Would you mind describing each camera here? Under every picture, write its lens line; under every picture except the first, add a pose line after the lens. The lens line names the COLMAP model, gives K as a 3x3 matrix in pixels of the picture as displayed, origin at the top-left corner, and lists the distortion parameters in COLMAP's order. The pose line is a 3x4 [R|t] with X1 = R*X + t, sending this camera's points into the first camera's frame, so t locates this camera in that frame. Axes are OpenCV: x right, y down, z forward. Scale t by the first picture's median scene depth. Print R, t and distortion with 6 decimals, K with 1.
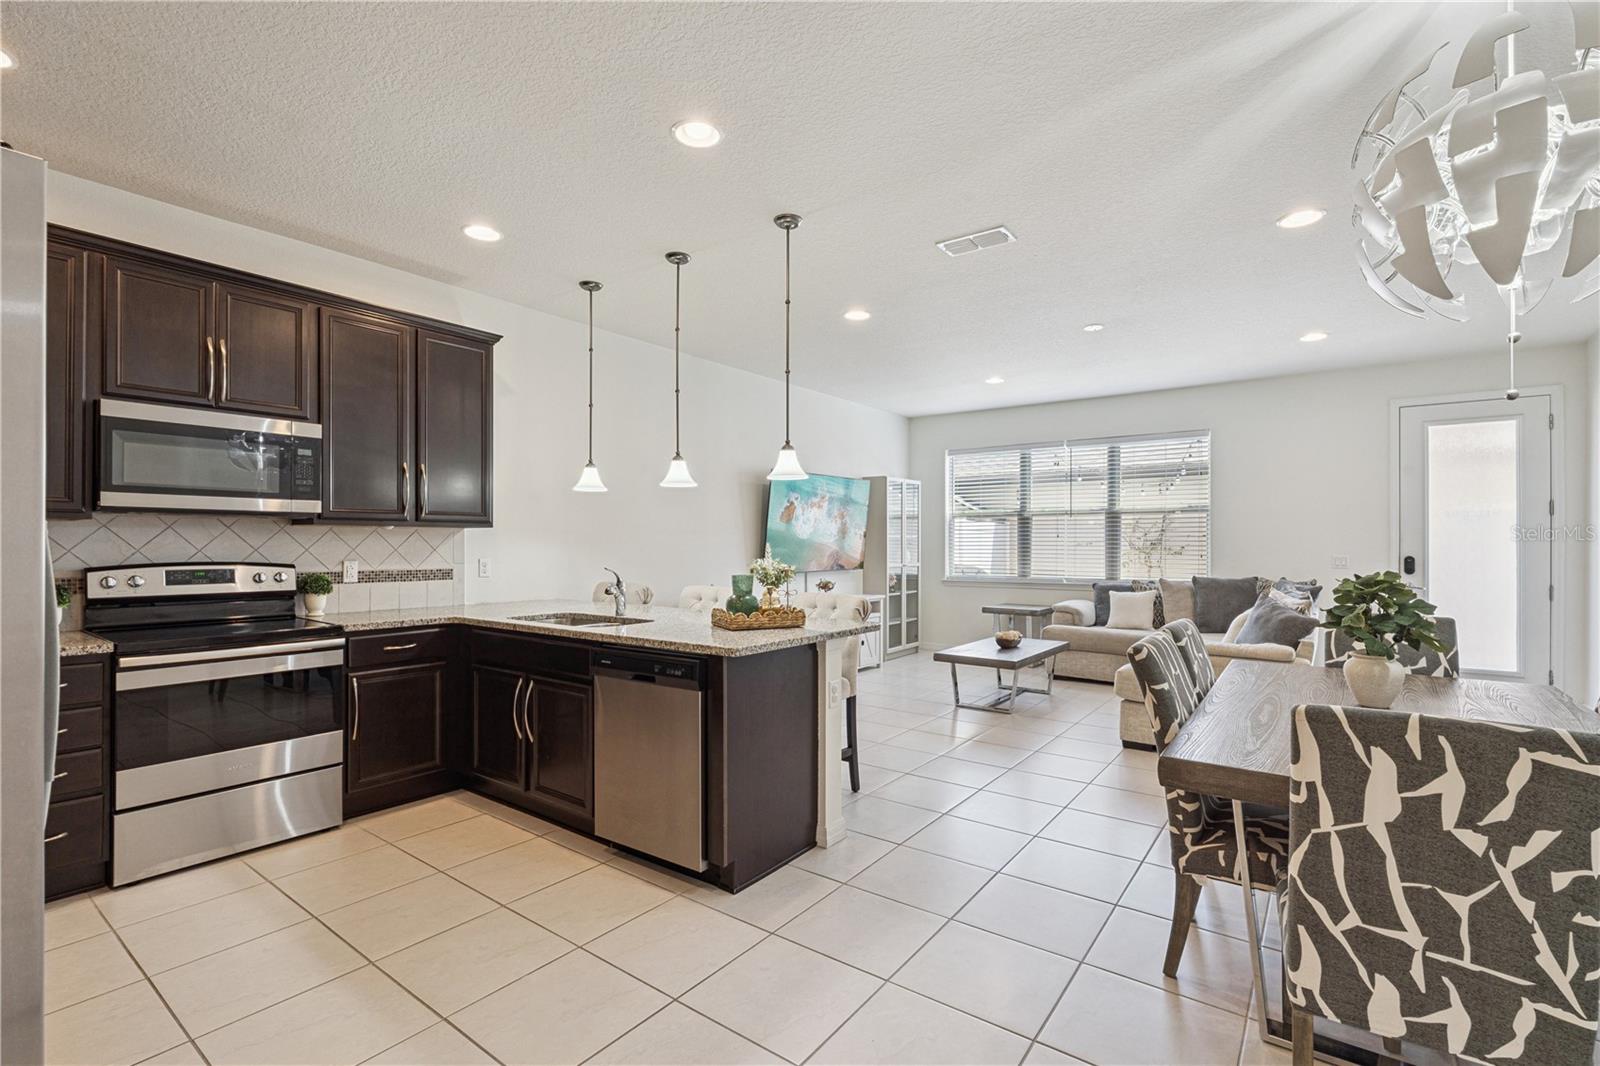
lens RADIAL K [[725.5, 0, 792.7], [0, 725.5, 540.9], [0, 0, 1]] dist [-0.001933, 0.000068]
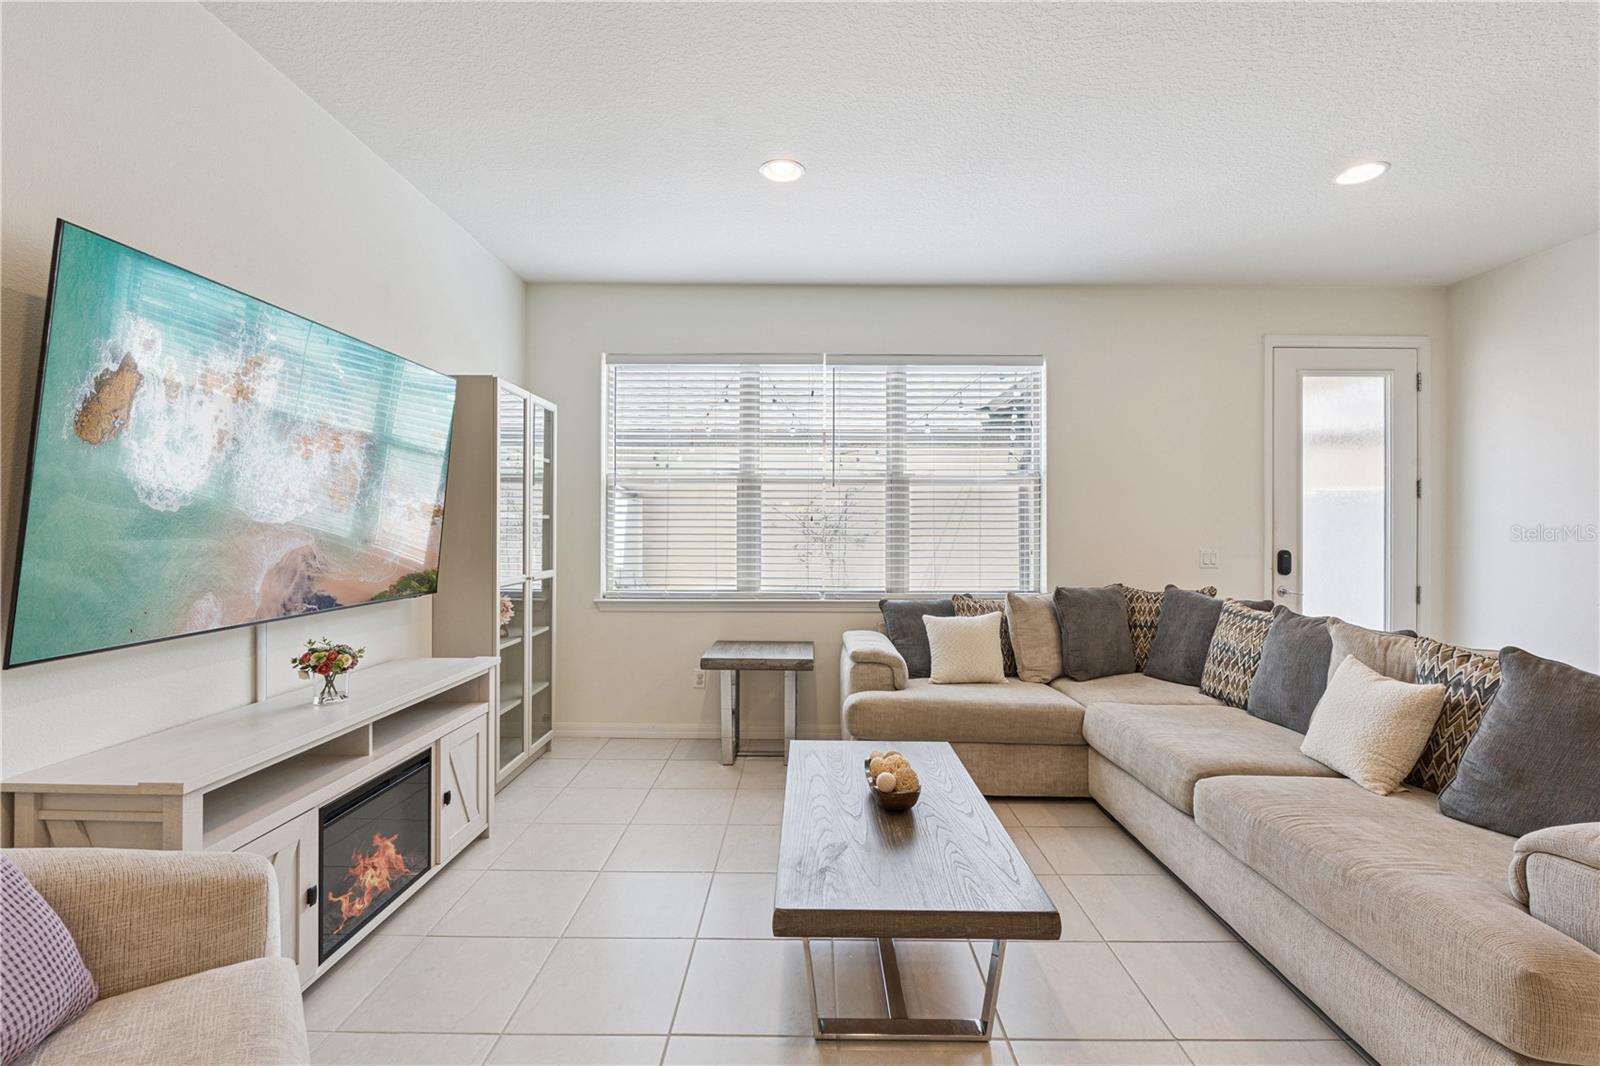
lens RADIAL K [[709.2, 0, 800.0], [0, 709.2, 533.0], [0, 0, 1]] dist [-0.005093, -0.000035]
pose [[0.804726, 0.001087, 0.593645, 0.044680], [-0.004914, 0.999976, 0.004829, 0.003096], [-0.593626, -0.006803, 0.804712, 1.008688]]
